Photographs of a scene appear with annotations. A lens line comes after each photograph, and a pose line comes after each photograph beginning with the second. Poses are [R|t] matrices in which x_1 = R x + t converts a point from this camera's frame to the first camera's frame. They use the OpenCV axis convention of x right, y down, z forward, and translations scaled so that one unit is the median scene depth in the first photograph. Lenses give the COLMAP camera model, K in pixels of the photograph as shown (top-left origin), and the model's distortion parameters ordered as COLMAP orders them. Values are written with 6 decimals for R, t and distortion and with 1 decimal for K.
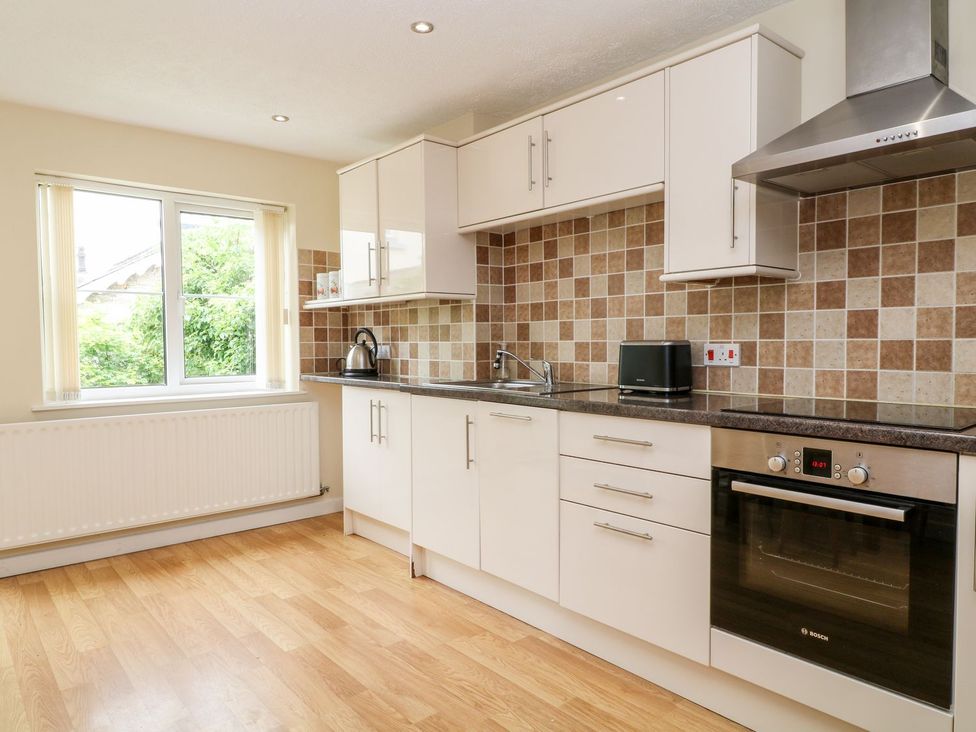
lens RADIAL K [[642.4, 0, 488.8], [0, 642.4, 366.7], [0, 0, 1]] dist [-0.001209, -0.001759]
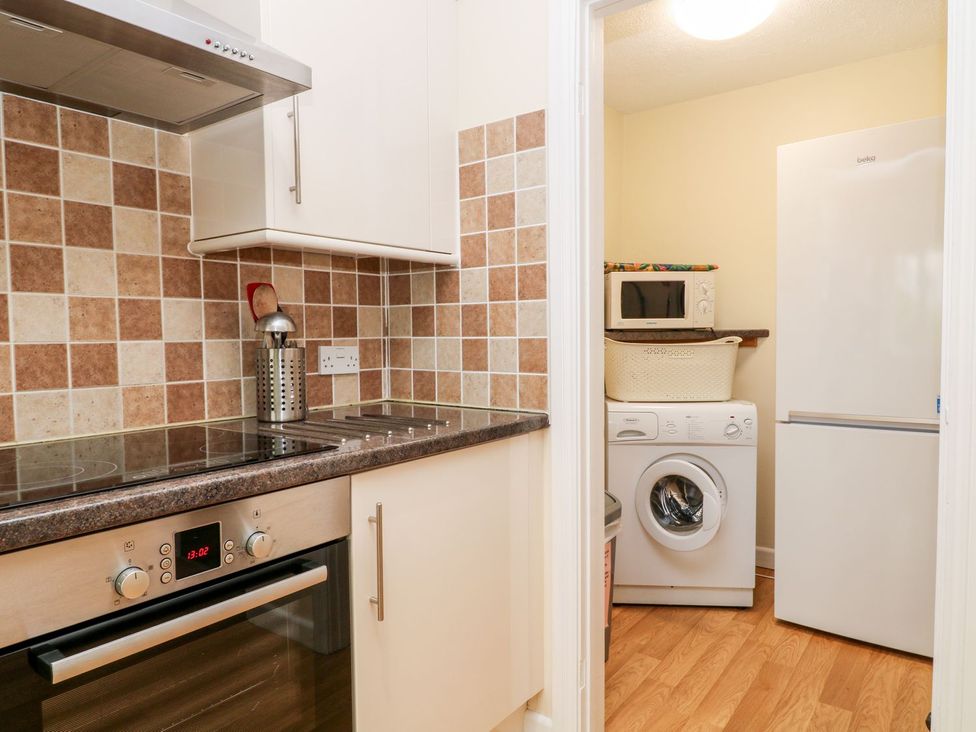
lens RADIAL K [[642.4, 0, 486.1], [0, 642.4, 365.3], [0, 0, 1]] dist [-0.001209, -0.001759]
pose [[-0.207559, -0.039291, 0.977433, -0.084784], [0.050055, 0.997457, 0.050725, -0.027616], [-0.976941, 0.059454, -0.205065, 0.633712]]
